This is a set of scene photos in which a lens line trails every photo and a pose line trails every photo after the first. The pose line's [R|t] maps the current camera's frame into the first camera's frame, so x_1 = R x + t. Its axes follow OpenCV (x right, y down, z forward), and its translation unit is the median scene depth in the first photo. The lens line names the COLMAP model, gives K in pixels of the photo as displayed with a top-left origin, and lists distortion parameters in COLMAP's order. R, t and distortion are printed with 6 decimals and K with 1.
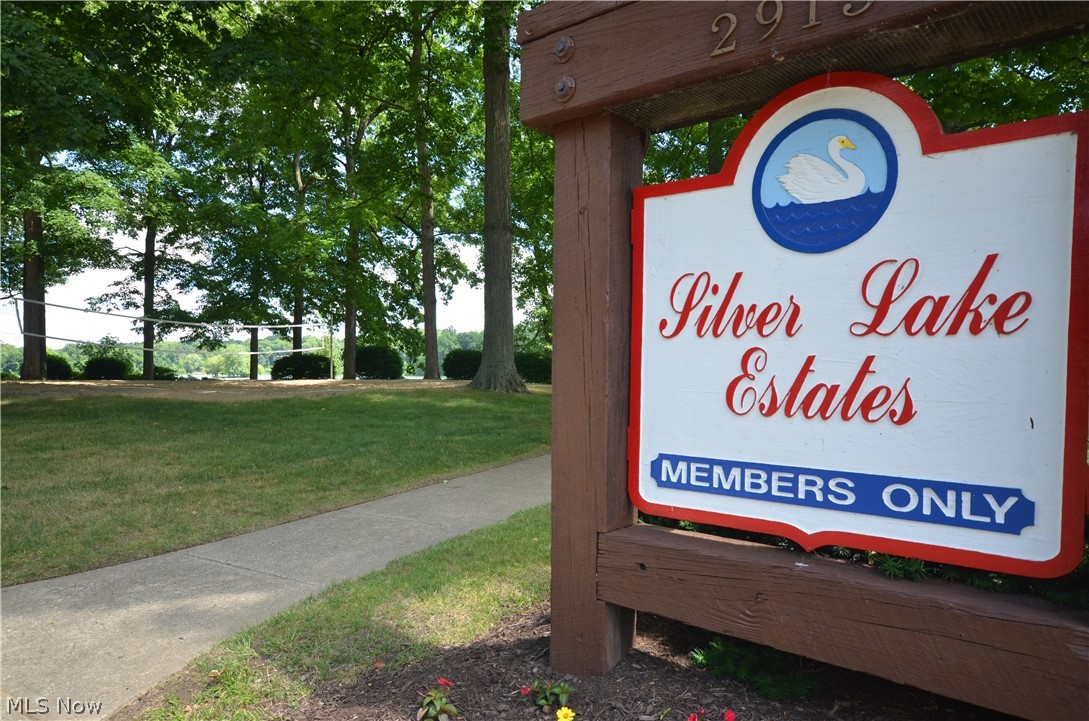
lens RADIAL K [[695.0, 0, 546.7], [0, 695.0, 379.4], [0, 0, 1]] dist [0.002221, 0.001262]
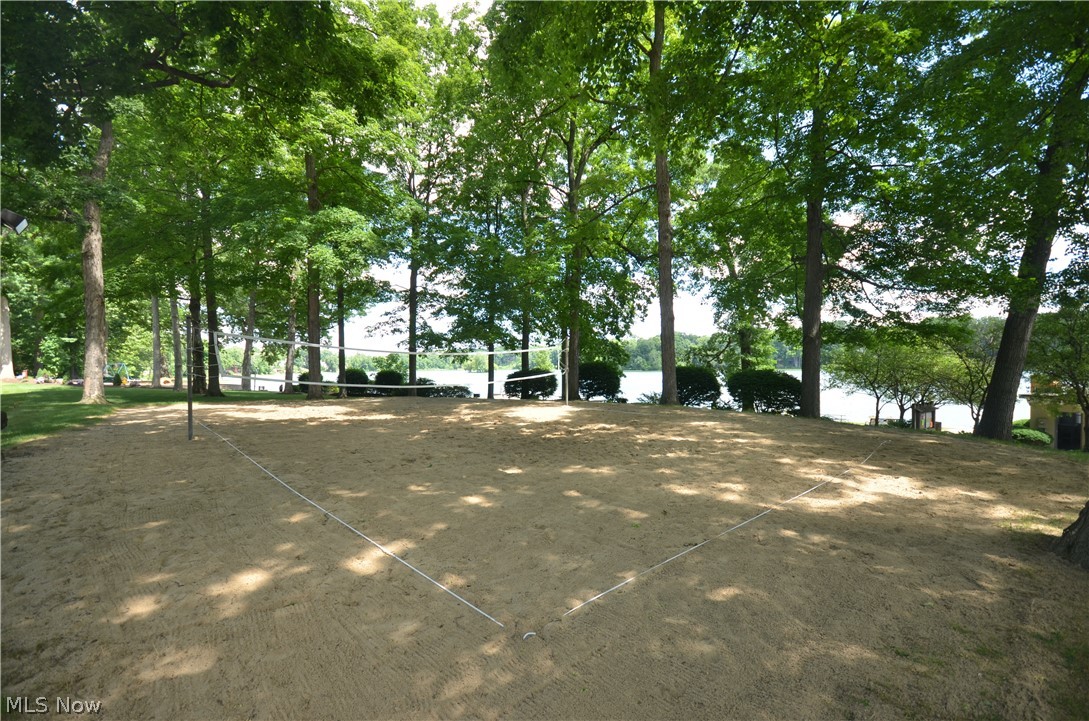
lens RADIAL K [[490.1, 0, 544.5], [0, 490.1, 360.5], [0, 0, 1]] dist [0.000842, 0.000023]
pose [[0.957547, -0.011508, -0.288049, -0.084510], [0.003734, 0.999614, -0.027524, -0.024806], [0.288254, 0.025280, 0.957220, 0.207448]]
